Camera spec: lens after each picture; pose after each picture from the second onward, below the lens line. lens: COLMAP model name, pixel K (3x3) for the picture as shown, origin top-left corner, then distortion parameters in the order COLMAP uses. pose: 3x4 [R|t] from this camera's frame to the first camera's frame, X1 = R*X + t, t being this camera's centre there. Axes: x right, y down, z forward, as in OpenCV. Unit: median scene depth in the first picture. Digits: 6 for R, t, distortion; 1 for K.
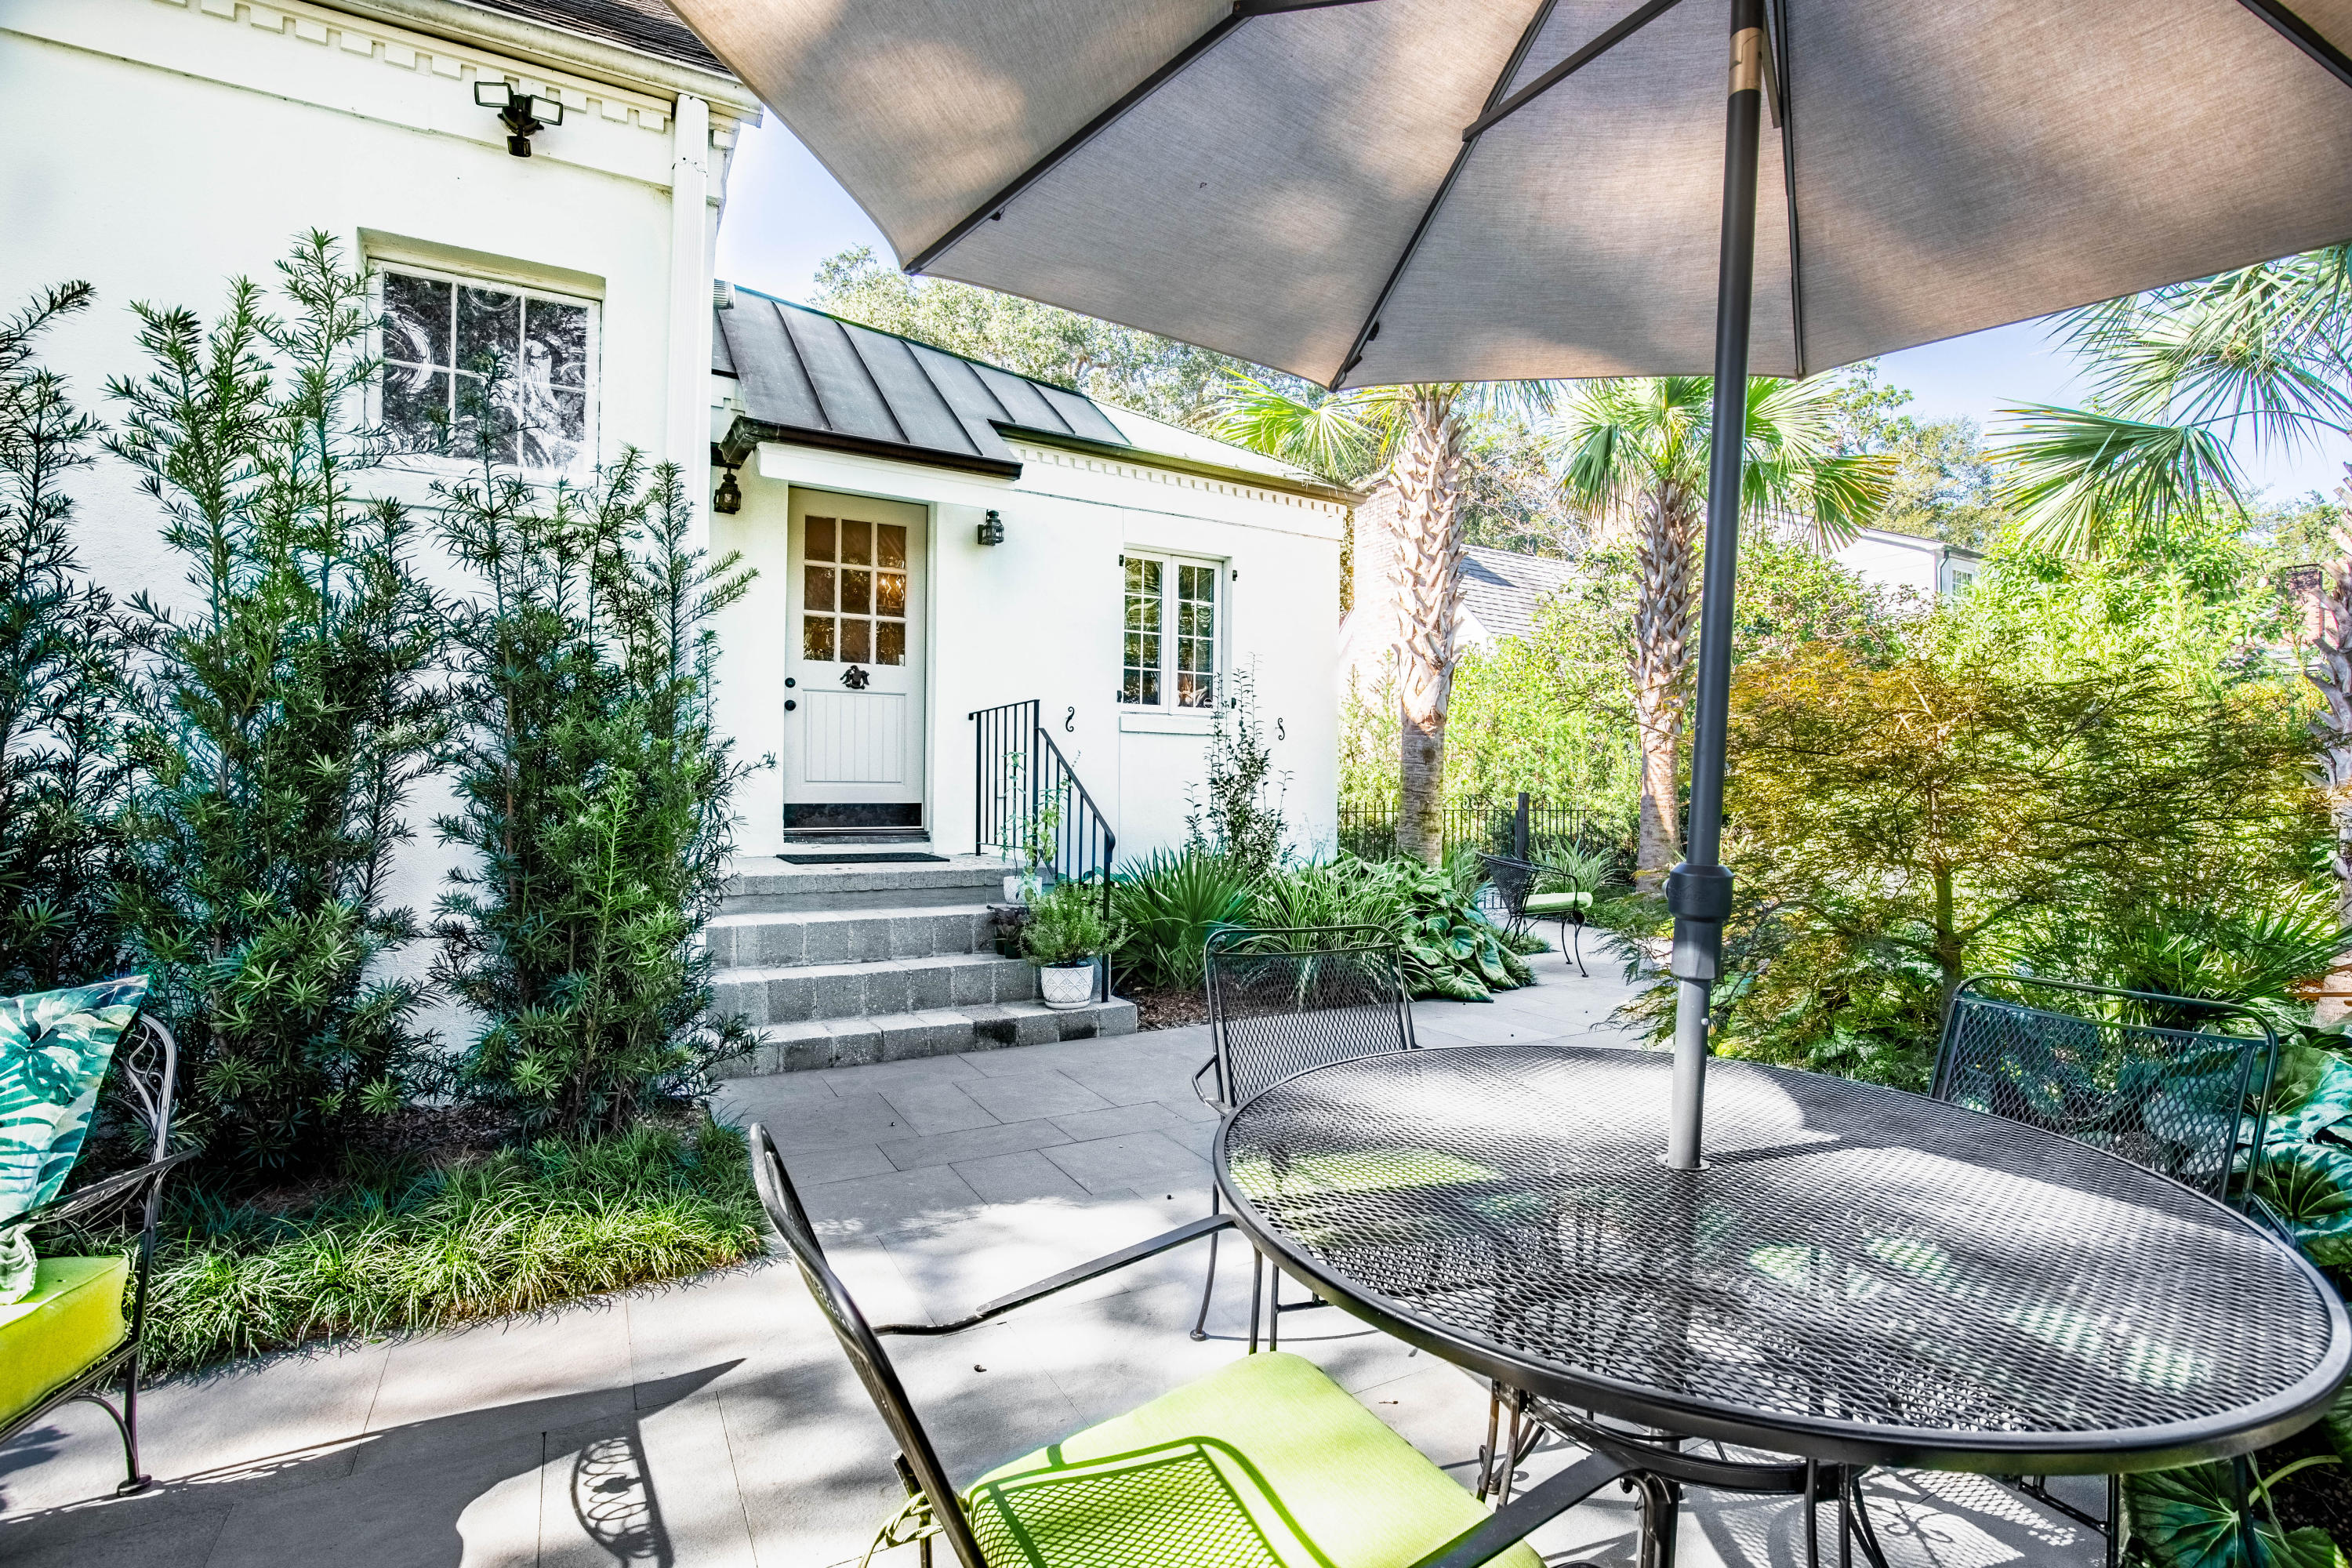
lens RADIAL K [[1063.6, 0, 1170.5], [0, 1063.6, 783.1], [0, 0, 1]] dist [-0.008292, -0.001469]
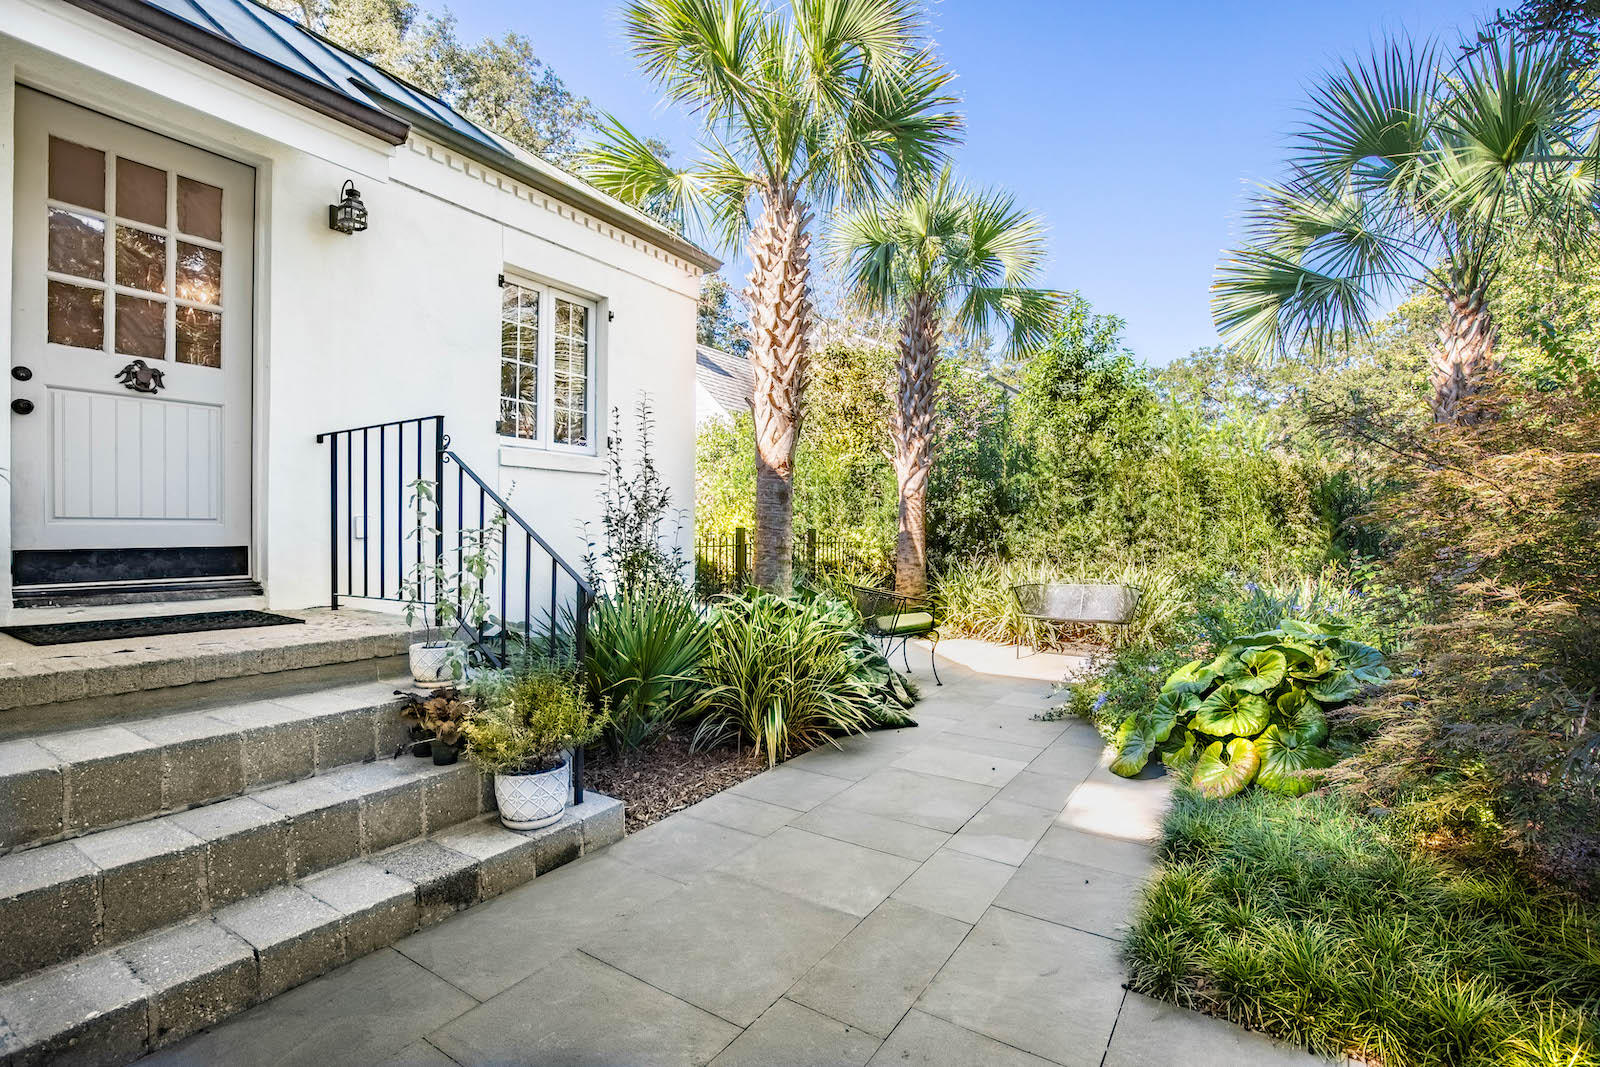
lens RADIAL K [[723.5, 0, 776.0], [0, 723.5, 529.5], [0, 0, 1]] dist [-0.008292, -0.001469]
pose [[0.888725, -0.001965, 0.458436, -0.139828], [-0.004086, 0.999917, 0.012207, -0.000951], [-0.458422, -0.012722, 0.888643, 0.372554]]
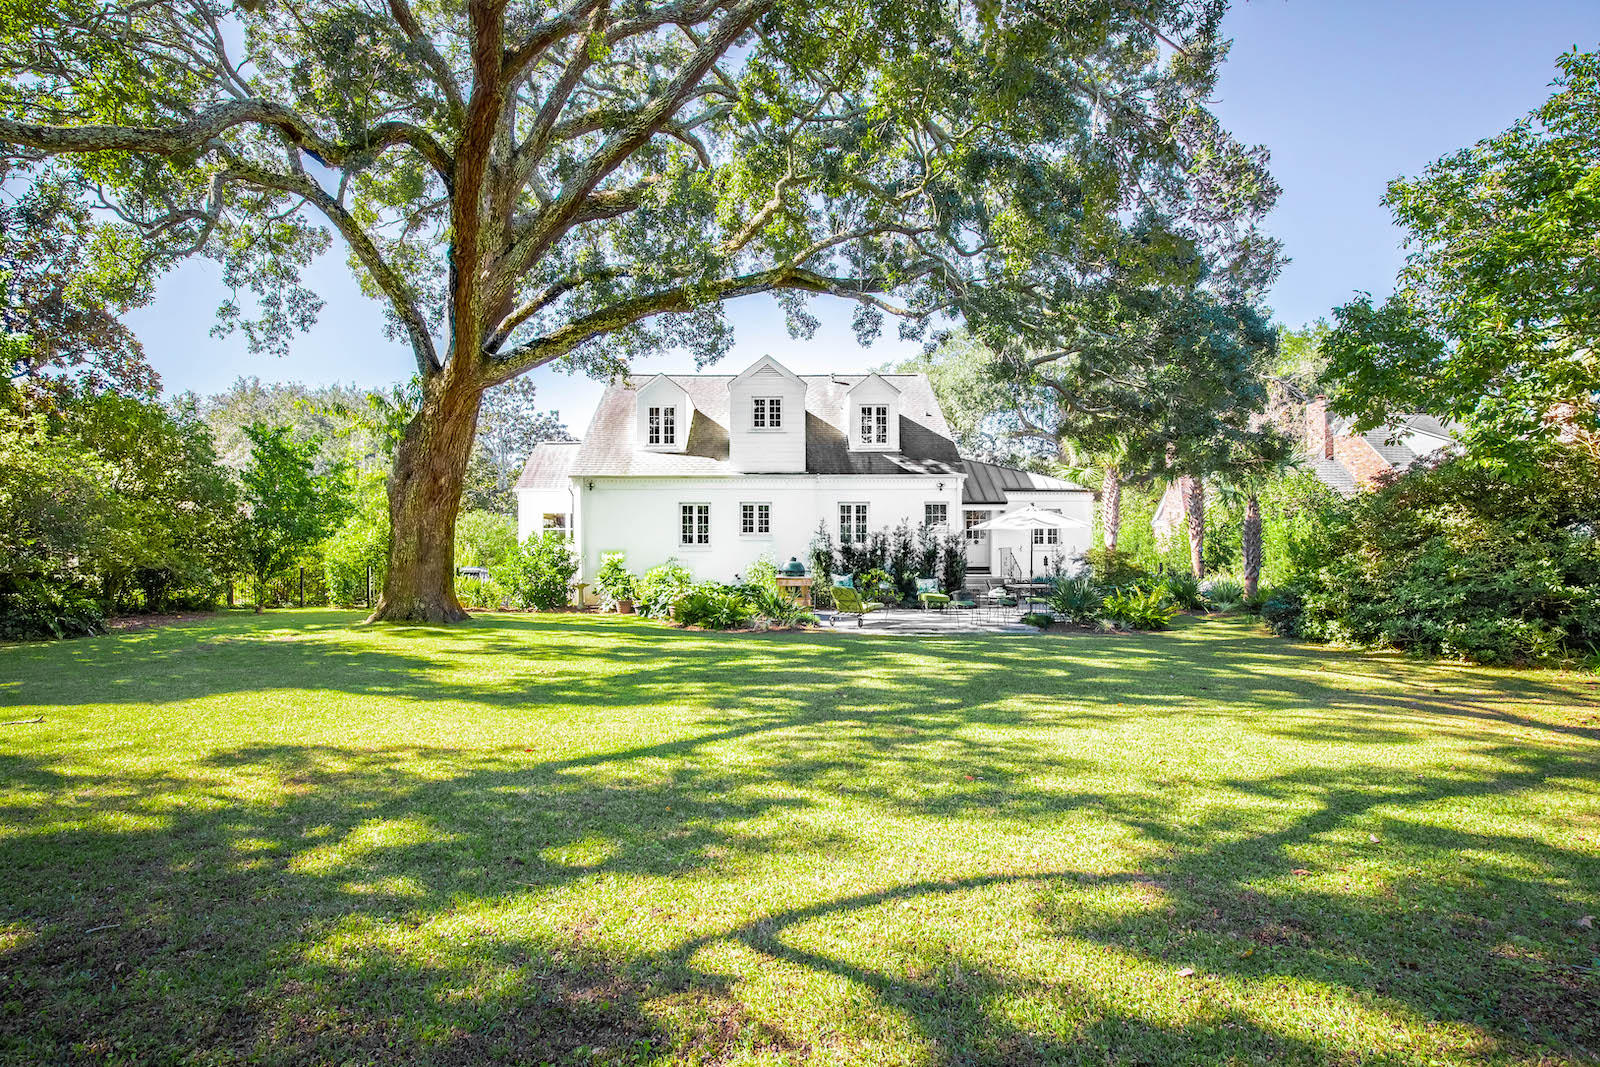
lens RADIAL K [[723.5, 0, 801.9], [0, 723.5, 547.1], [0, 0, 1]] dist [-0.008292, -0.001469]
pose [[0.886734, -0.016261, -0.461993, 0.584918], [0.013883, 0.999867, -0.008547, -0.058097], [0.462071, 0.001165, 0.886842, -2.558304]]
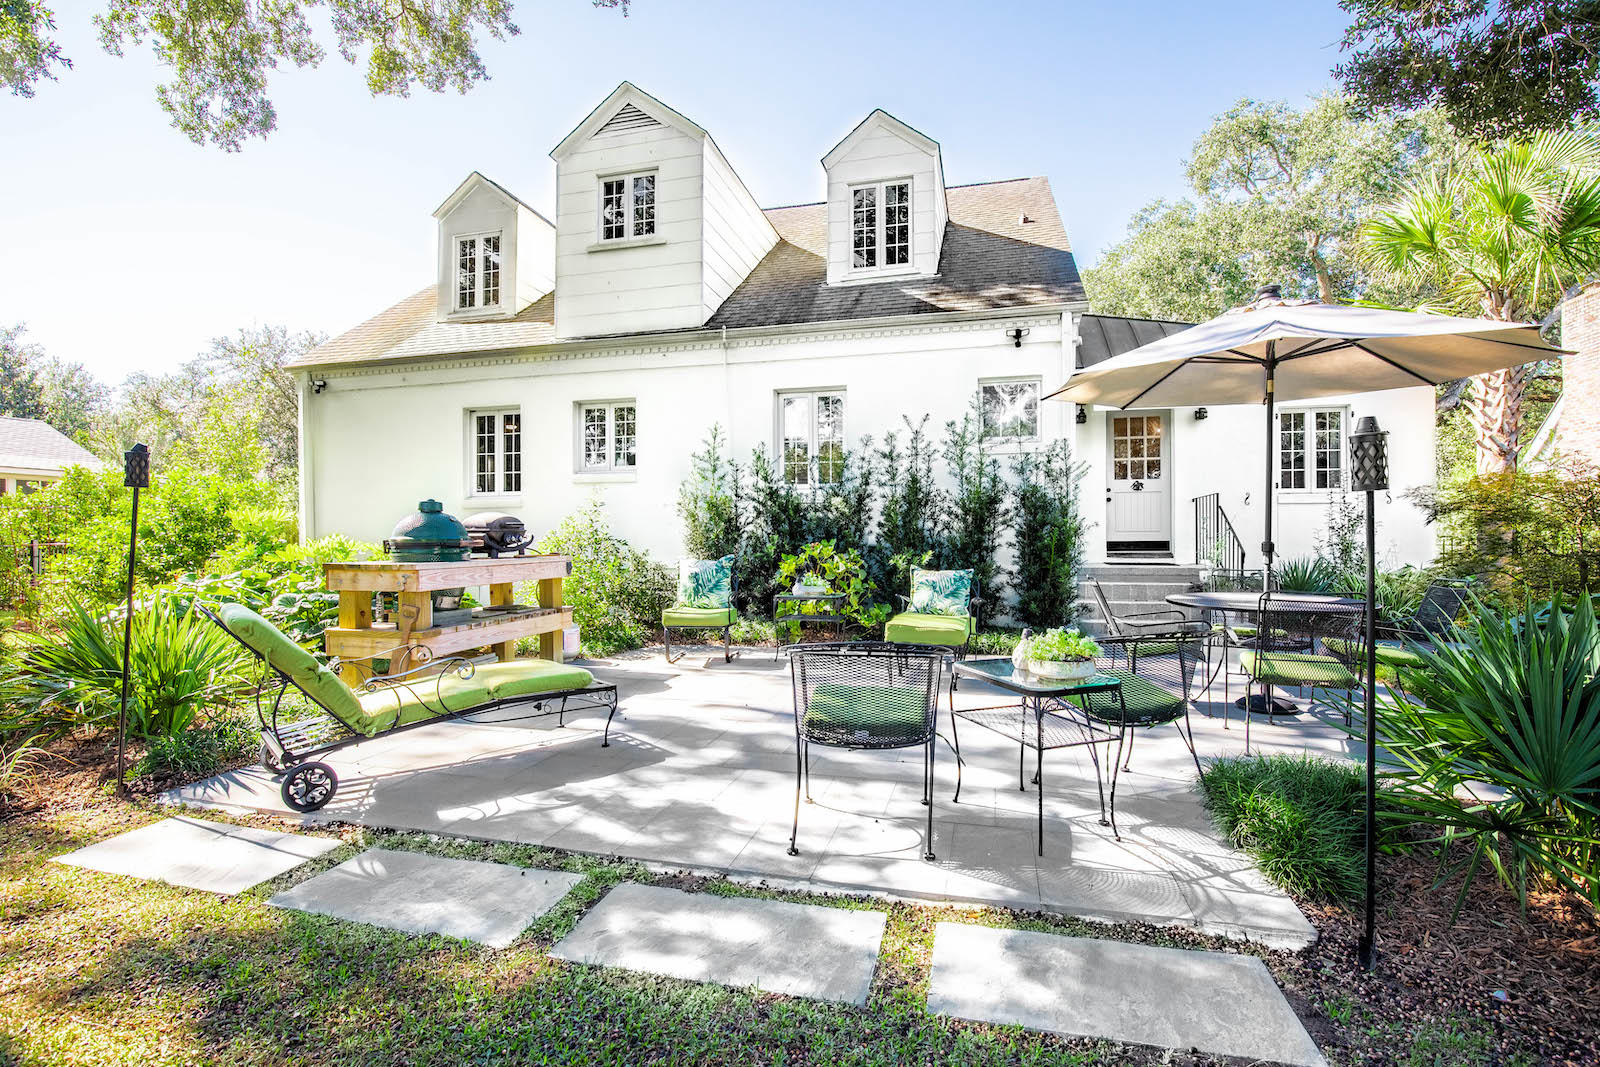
lens RADIAL K [[723.5, 0, 820.7], [0, 723.5, 536.1], [0, 0, 1]] dist [-0.008292, -0.001469]
pose [[0.736303, -0.017429, -0.676428, 0.262337], [0.015216, 0.999842, -0.009199, 0.012865], [0.676481, -0.003519, 0.736451, -0.630979]]
